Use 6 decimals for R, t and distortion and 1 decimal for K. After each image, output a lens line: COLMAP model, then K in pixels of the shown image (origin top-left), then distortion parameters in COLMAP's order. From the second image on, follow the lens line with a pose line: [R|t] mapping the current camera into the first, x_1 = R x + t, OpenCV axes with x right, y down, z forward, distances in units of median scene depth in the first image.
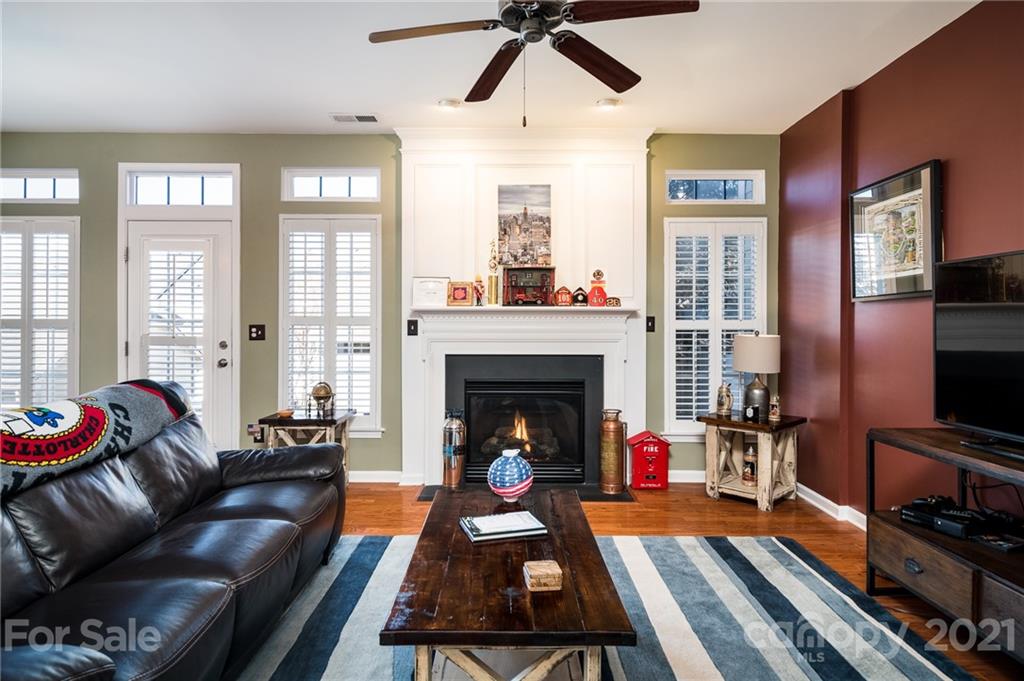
lens RADIAL K [[615.1, 0, 512.9], [0, 615.1, 325.4], [0, 0, 1]] dist [0.023694, -0.030027]
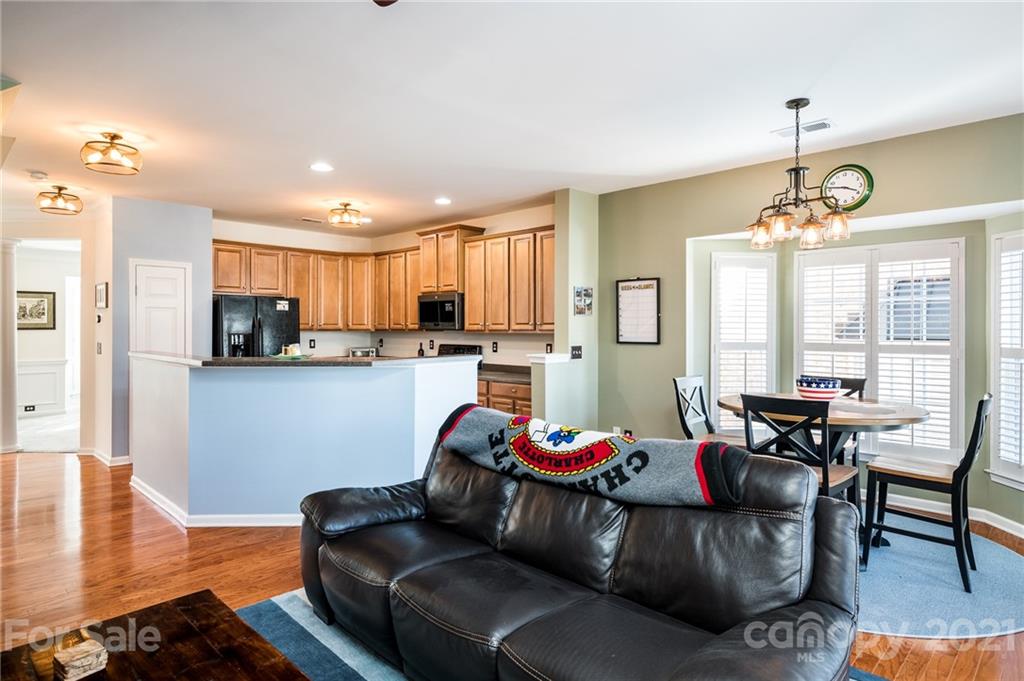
lens RADIAL K [[574.4, 0, 513.5], [0, 574.4, 329.2], [0, 0, 1]] dist [0.028919, -0.032309]
pose [[-0.700710, -0.002327, -0.713443, 0.082341], [-0.006866, 0.999970, 0.003481, -0.038247], [0.713414, 0.007338, -0.700705, 0.806998]]
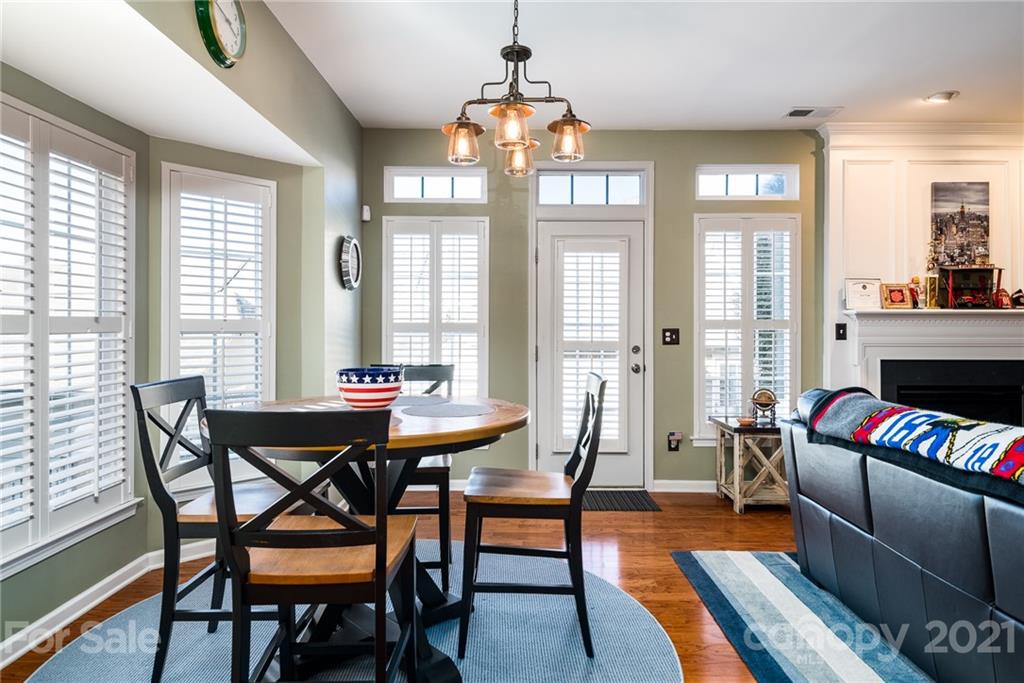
lens RADIAL K [[615.1, 0, 512.9], [0, 615.1, 326.4], [0, 0, 1]] dist [0.023694, -0.030027]
pose [[0.999955, 0.000120, -0.009522, -0.667822], [-0.000123, 1.000000, -0.000304, -0.004069], [0.009522, 0.000305, 0.999955, 0.035598]]
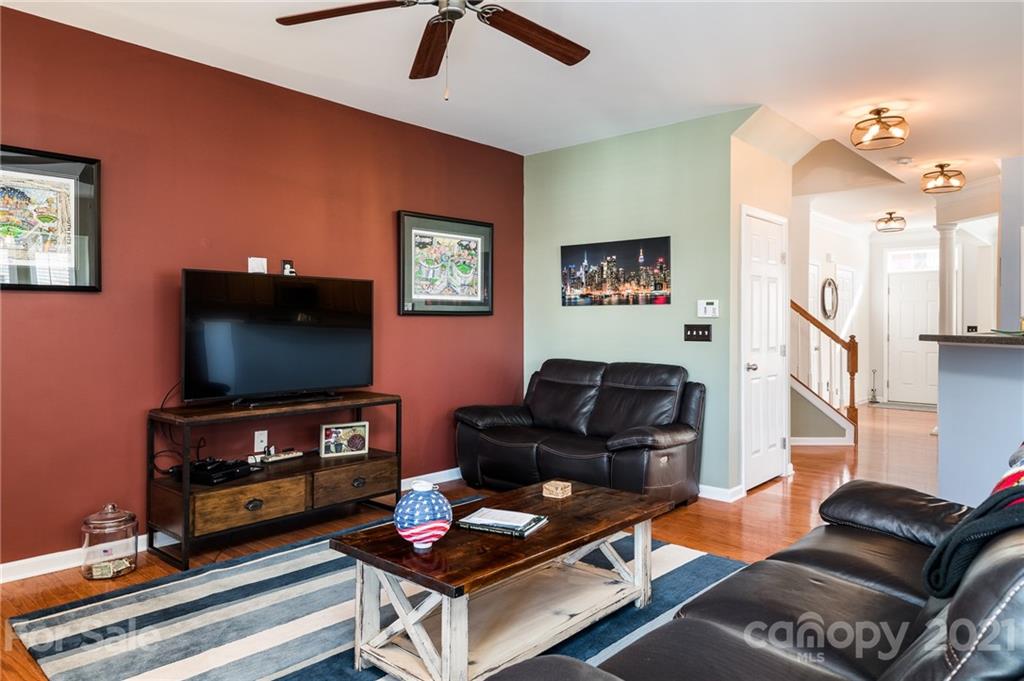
lens RADIAL K [[661.2, 0, 512.0], [0, 661.2, 340.5], [0, 0, 1]] dist [-0.001002, -0.000609]
pose [[-0.734732, -0.026069, 0.677856, -0.371771], [-0.005634, 0.999461, 0.032330, -0.005273], [-0.678334, 0.019935, -0.734484, 0.879262]]
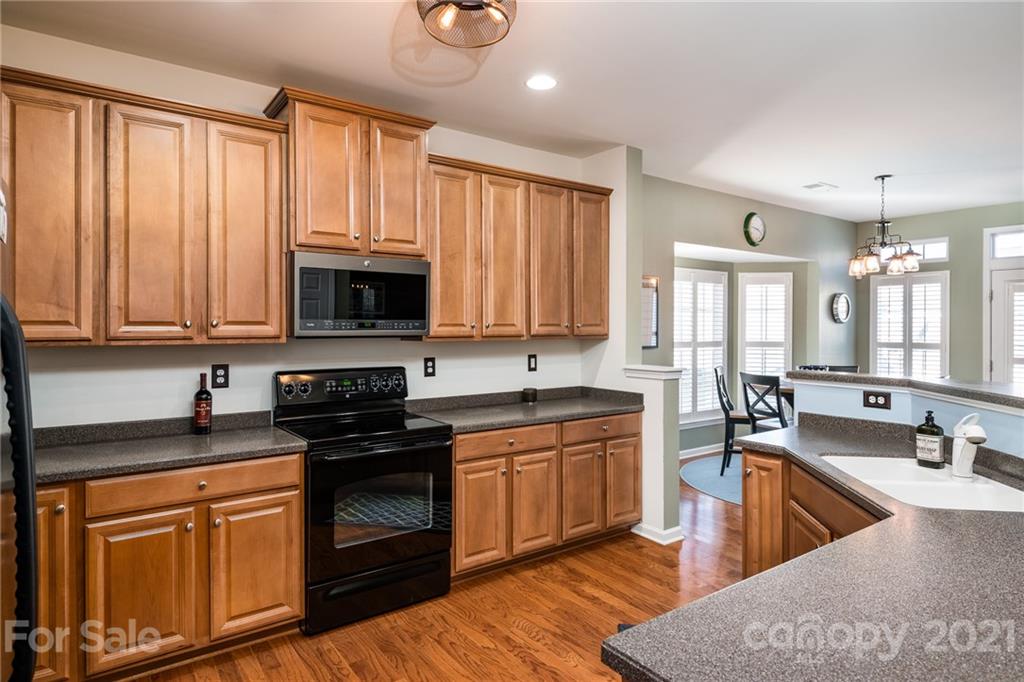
lens RADIAL K [[574.4, 0, 513.5], [0, 574.4, 329.7], [0, 0, 1]] dist [0.028919, -0.032309]
pose [[0.581732, -0.000044, -0.813380, -0.209933], [-0.001525, 0.999998, -0.001144, -0.037940], [0.813379, 0.001906, 0.581731, -0.593839]]
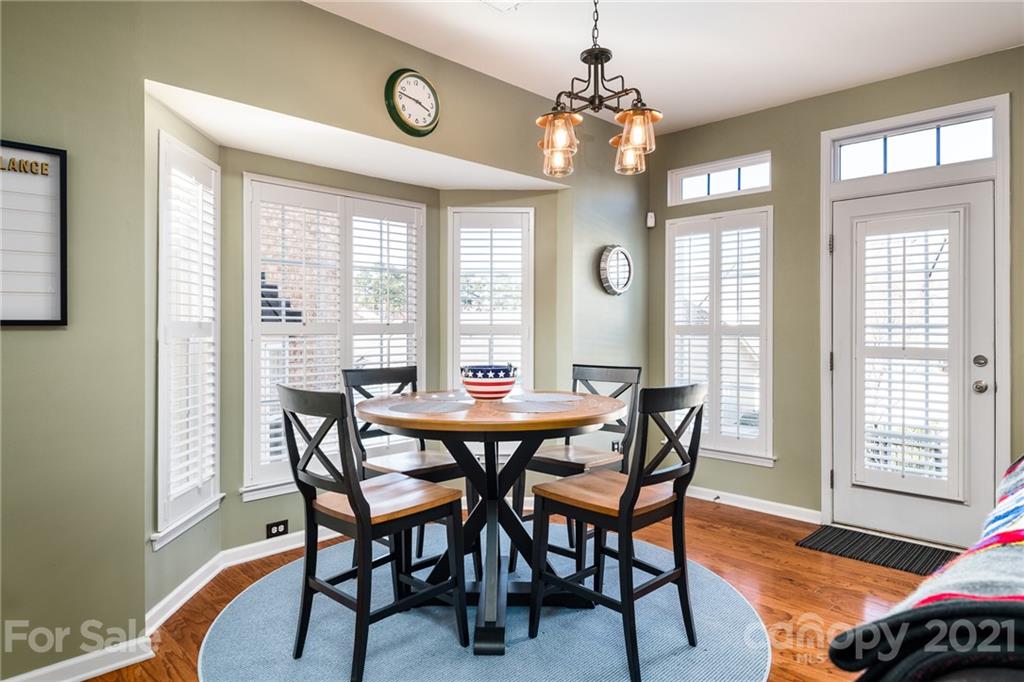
lens RADIAL K [[615.1, 0, 512.9], [0, 615.1, 325.9], [0, 0, 1]] dist [0.023694, -0.030027]
pose [[0.698727, -0.006434, -0.715360, -0.347938], [0.001492, 0.999970, -0.007537, -0.002814], [0.715387, 0.004199, 0.698716, 0.145768]]
